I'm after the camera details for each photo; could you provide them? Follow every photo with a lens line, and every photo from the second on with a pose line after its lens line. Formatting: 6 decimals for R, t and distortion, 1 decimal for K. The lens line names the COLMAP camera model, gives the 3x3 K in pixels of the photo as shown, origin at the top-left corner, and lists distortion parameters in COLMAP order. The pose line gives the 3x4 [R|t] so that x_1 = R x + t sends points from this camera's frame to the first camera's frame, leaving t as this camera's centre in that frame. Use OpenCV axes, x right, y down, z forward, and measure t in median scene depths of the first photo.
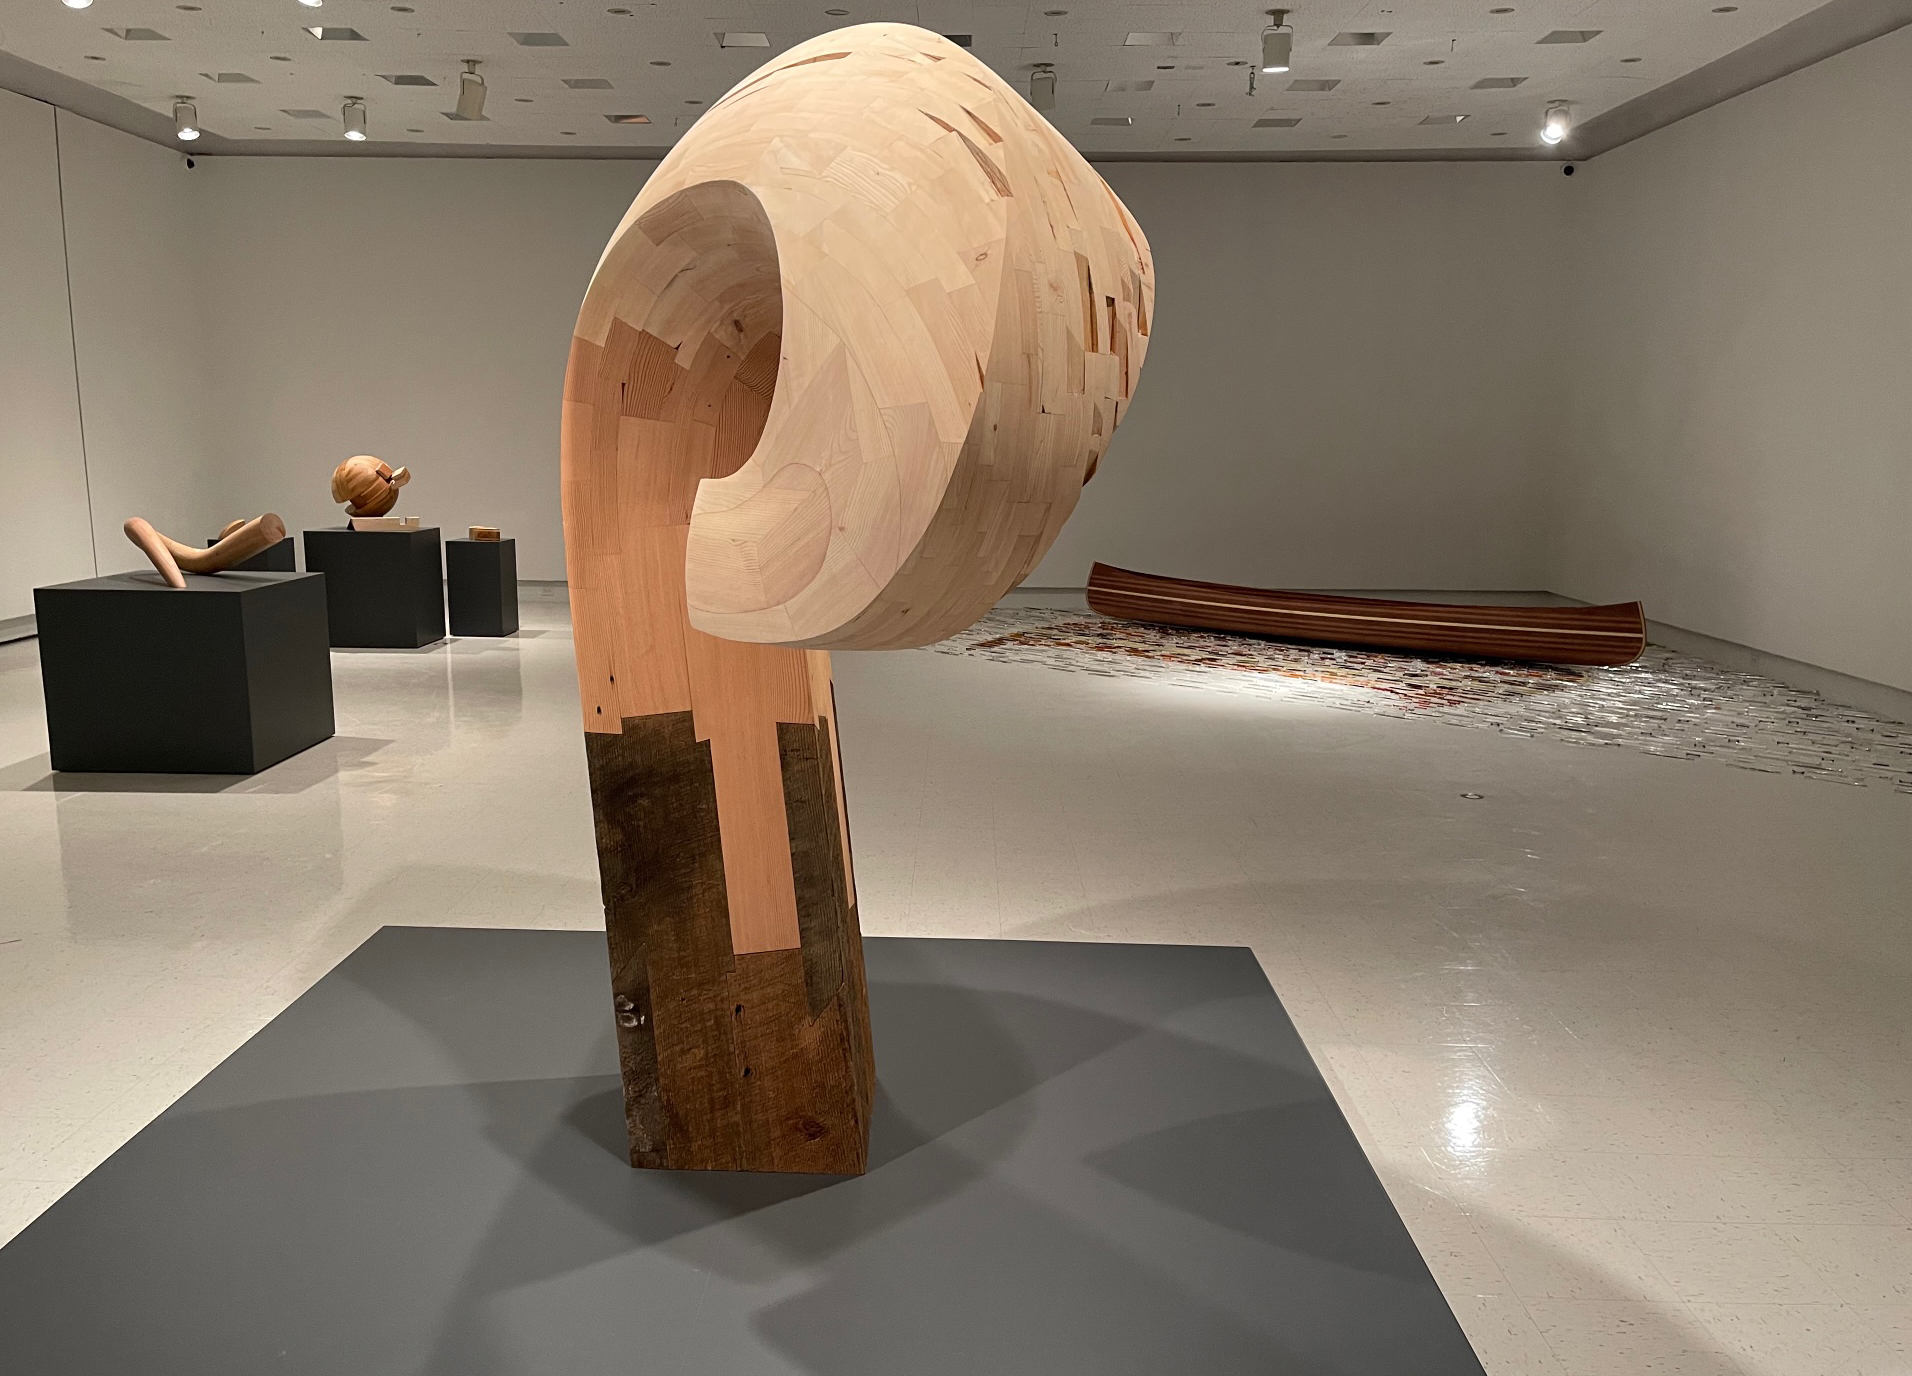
lens RADIAL K [[1564.9, 0, 956.0], [0, 1564.9, 688.0], [0, 0, 1]] dist [0.088620, -0.130850]
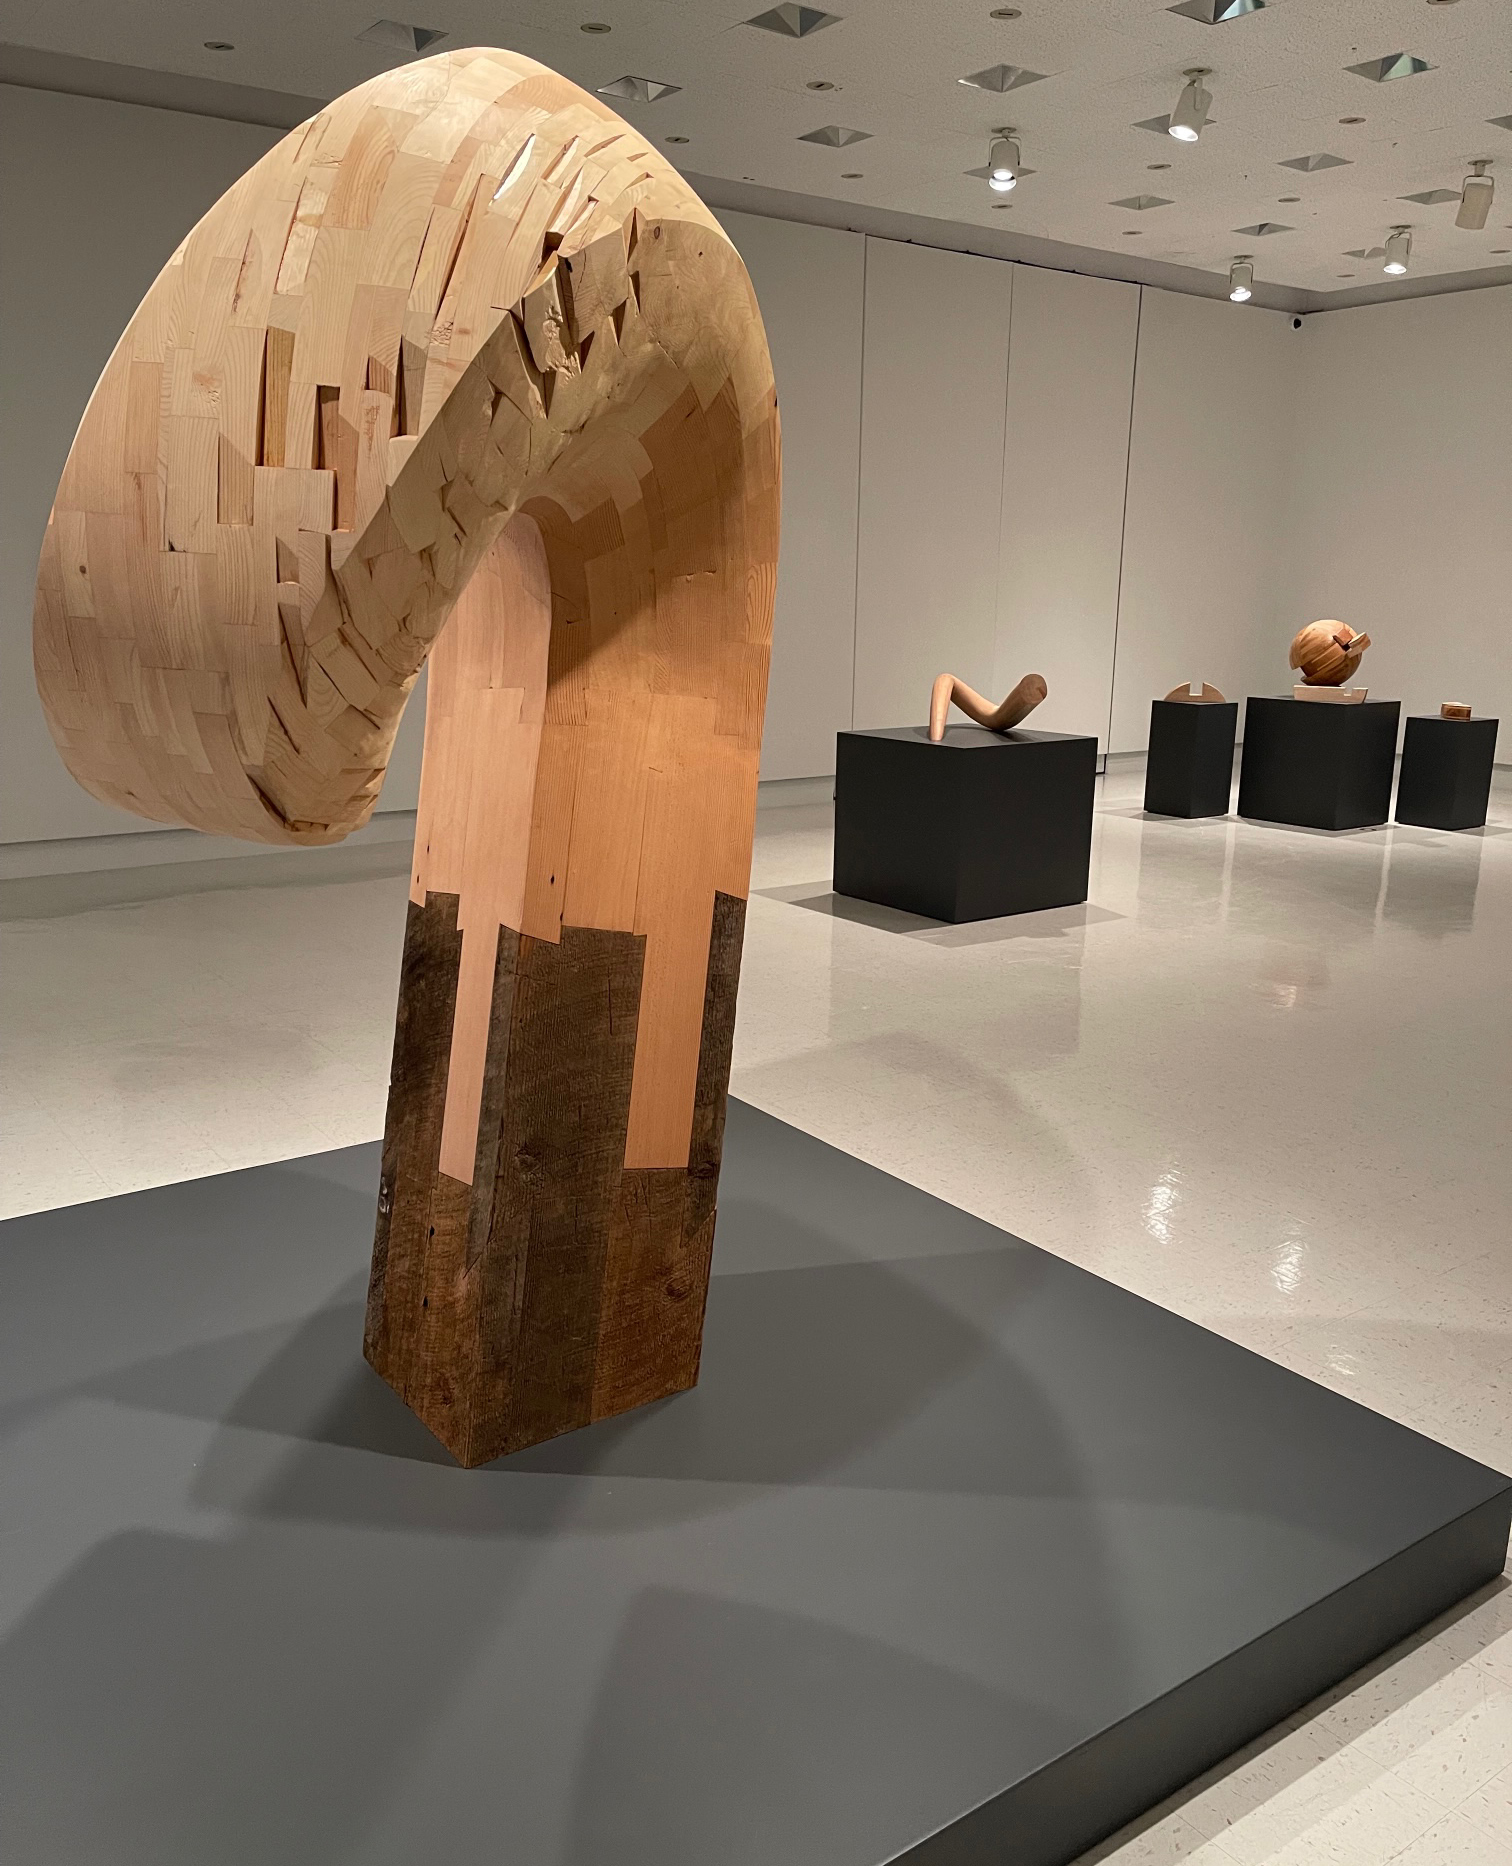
lens RADIAL K [[1566.6, 0, 756.0], [0, 1566.6, 906.3], [0, 0, 1]] dist [0.085132, -0.130305]
pose [[0.594033, 0.161364, -0.788090, 0.191617], [-0.135875, 0.985726, 0.099413, -0.027454], [0.792882, 0.048027, 0.607479, 0.174073]]
